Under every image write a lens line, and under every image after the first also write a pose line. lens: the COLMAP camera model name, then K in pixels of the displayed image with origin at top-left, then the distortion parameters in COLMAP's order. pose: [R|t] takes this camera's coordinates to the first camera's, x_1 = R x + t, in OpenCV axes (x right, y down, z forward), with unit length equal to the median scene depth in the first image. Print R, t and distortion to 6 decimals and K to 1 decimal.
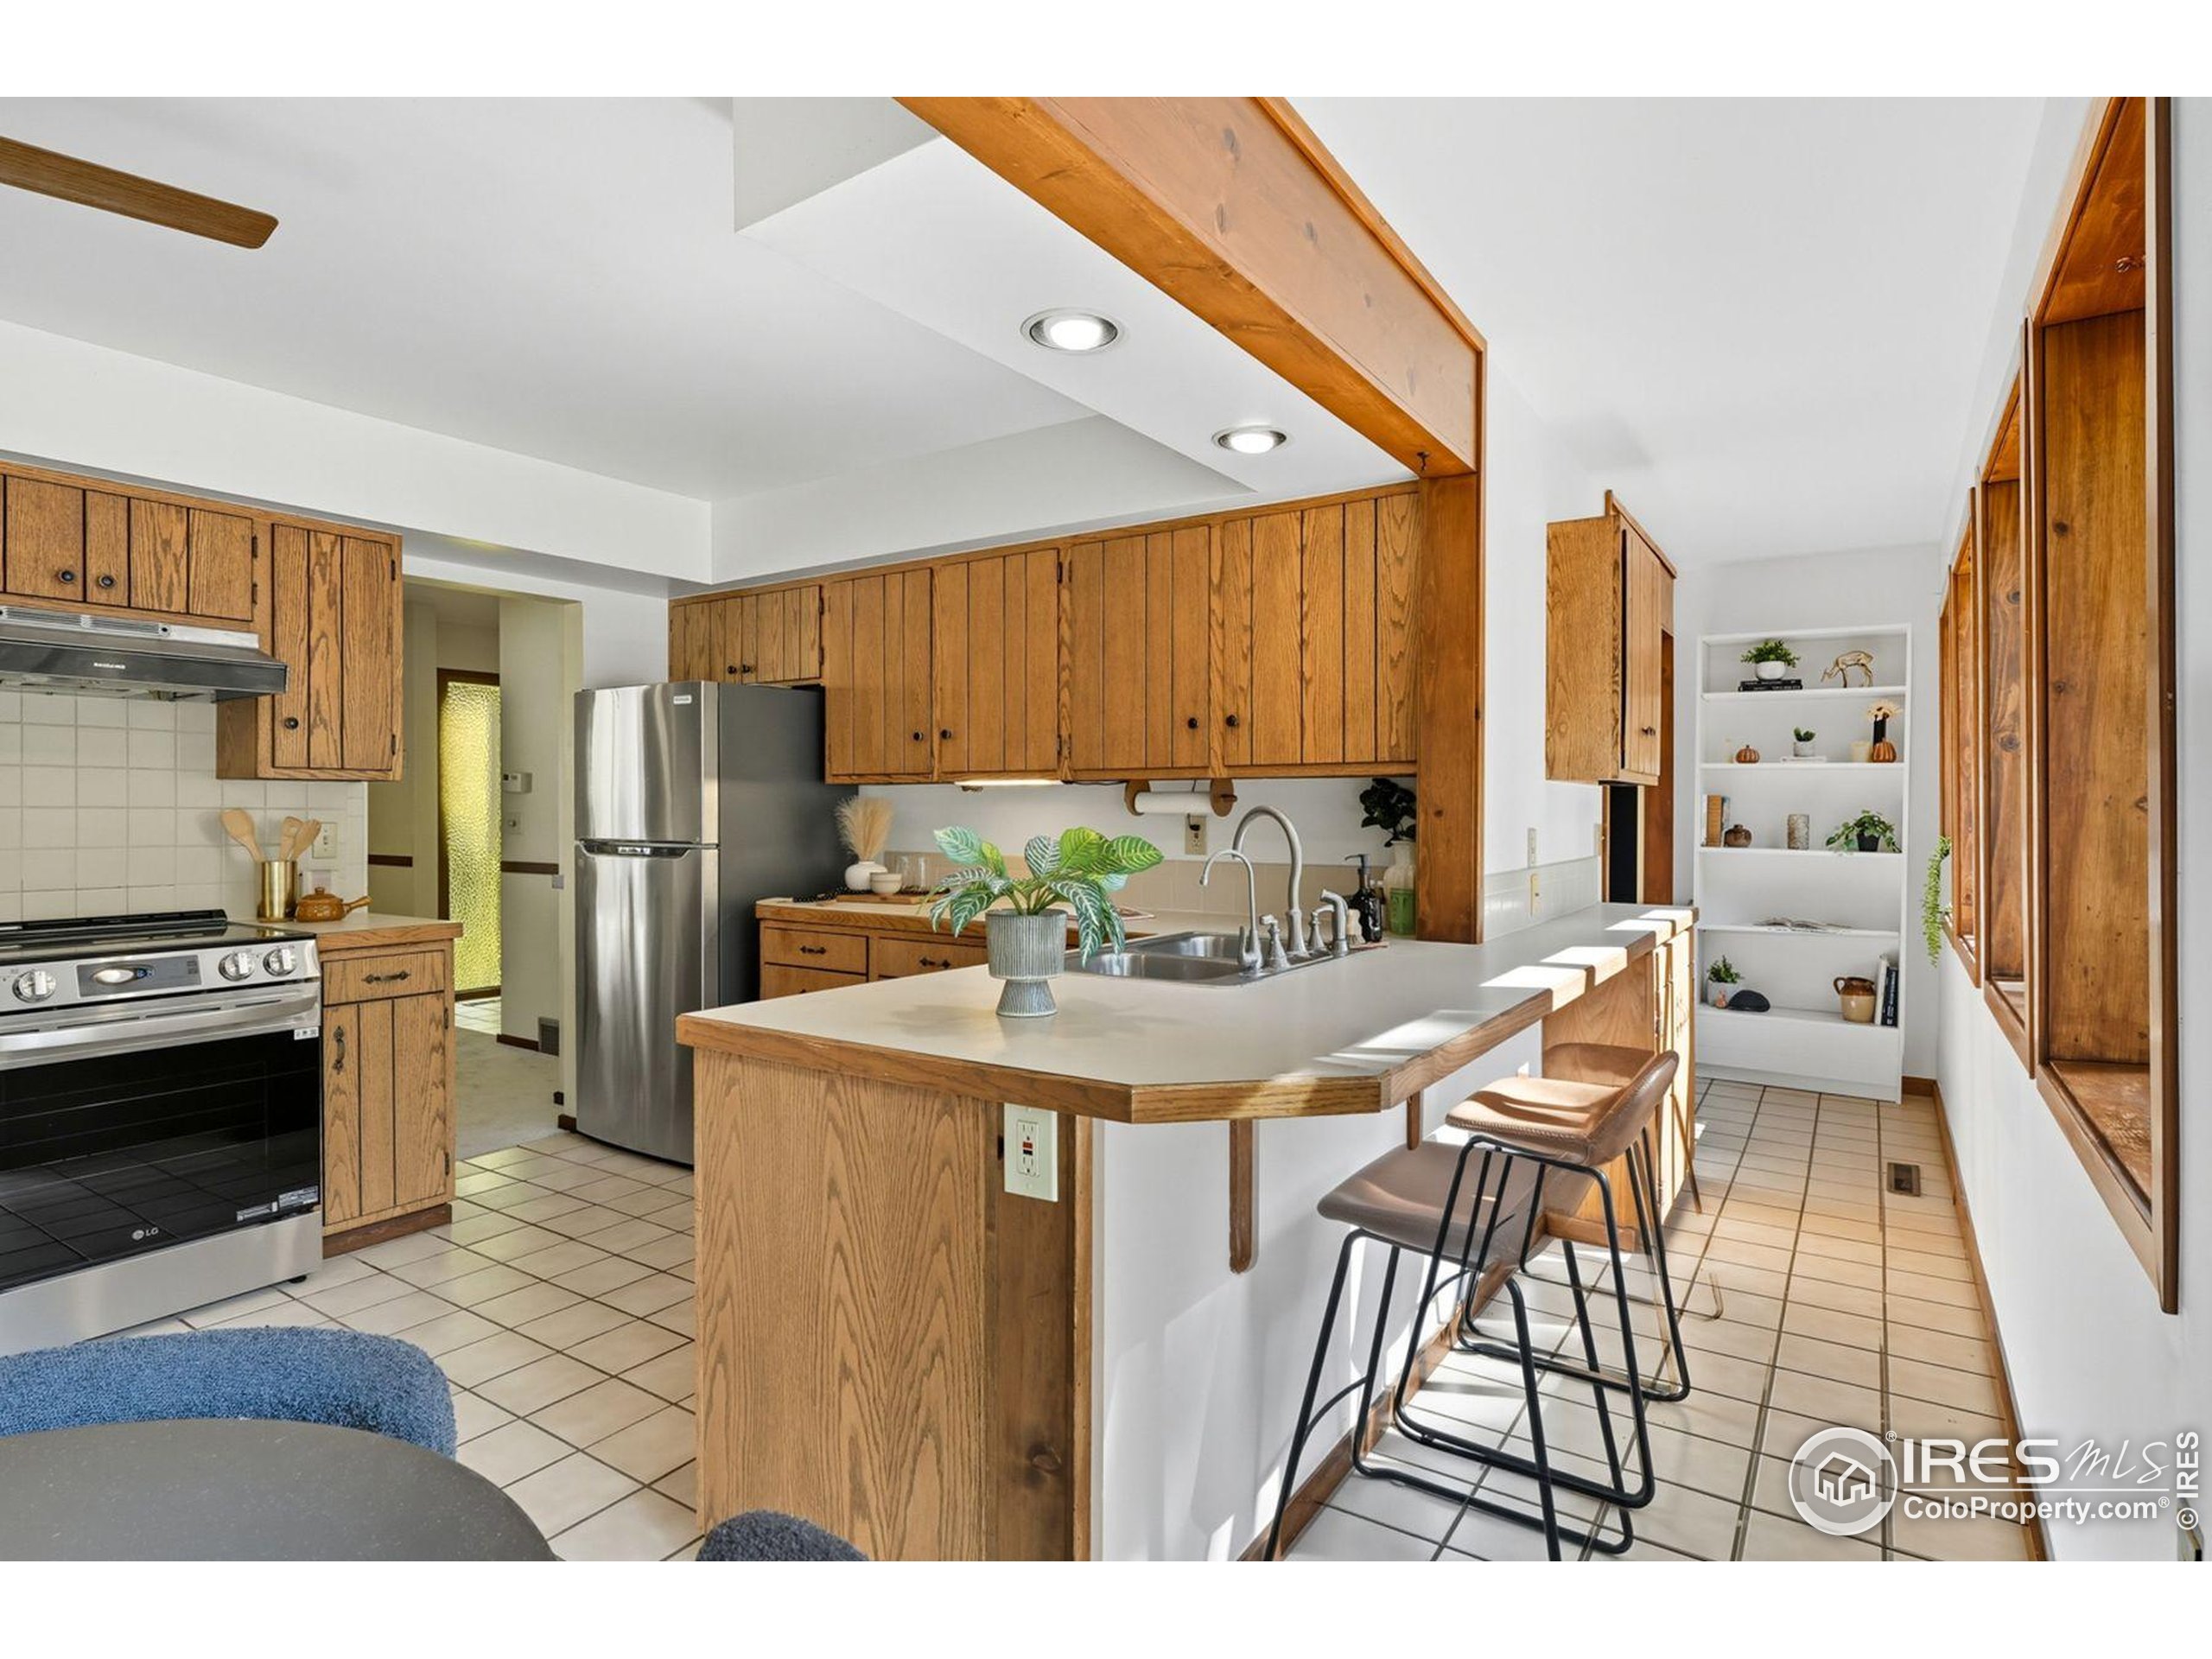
lens RADIAL K [[1177.4, 0, 1091.7], [0, 1177.4, 806.6], [0, 0, 1]] dist [-0.005034, -0.000590]
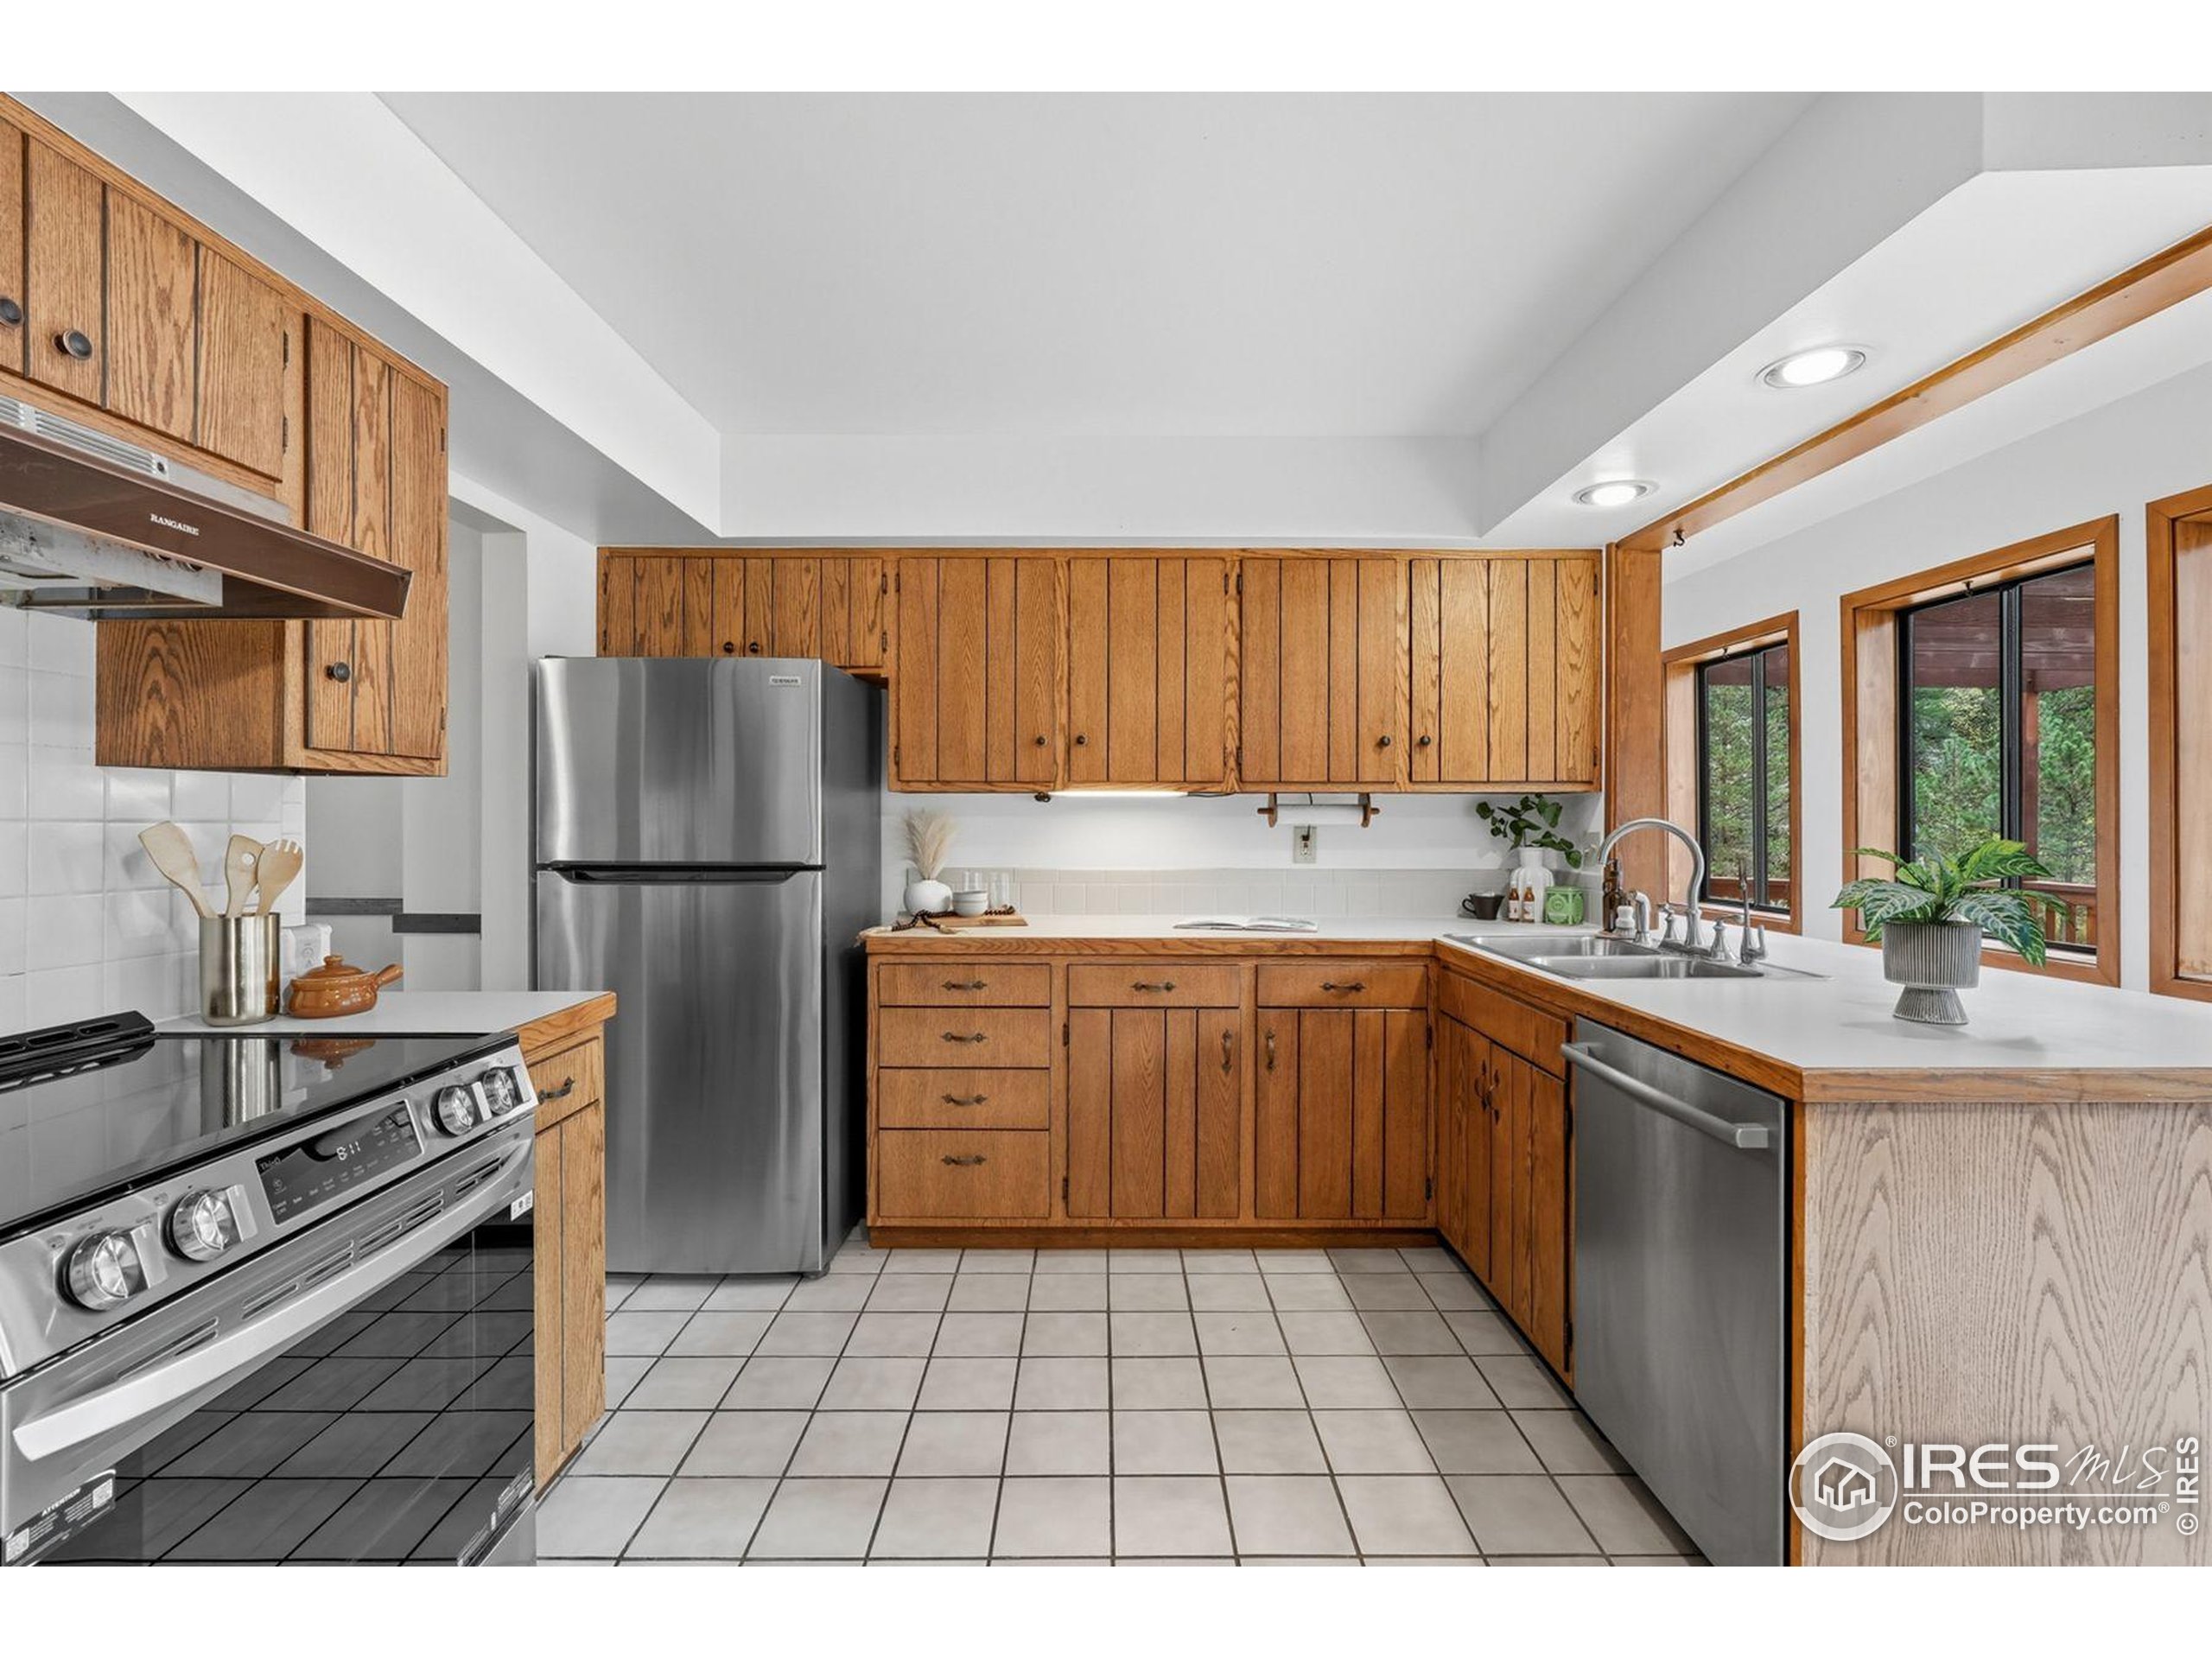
lens RADIAL K [[1014.1, 0, 1111.1], [0, 1014.1, 816.3], [0, 0, 1]] dist [-0.003025, 0.000073]
pose [[0.823673, 0.001612, 0.567063, -0.680200], [-0.001706, 0.999998, -0.000366, -0.001328], [-0.567062, -0.000666, 0.823675, 0.397925]]
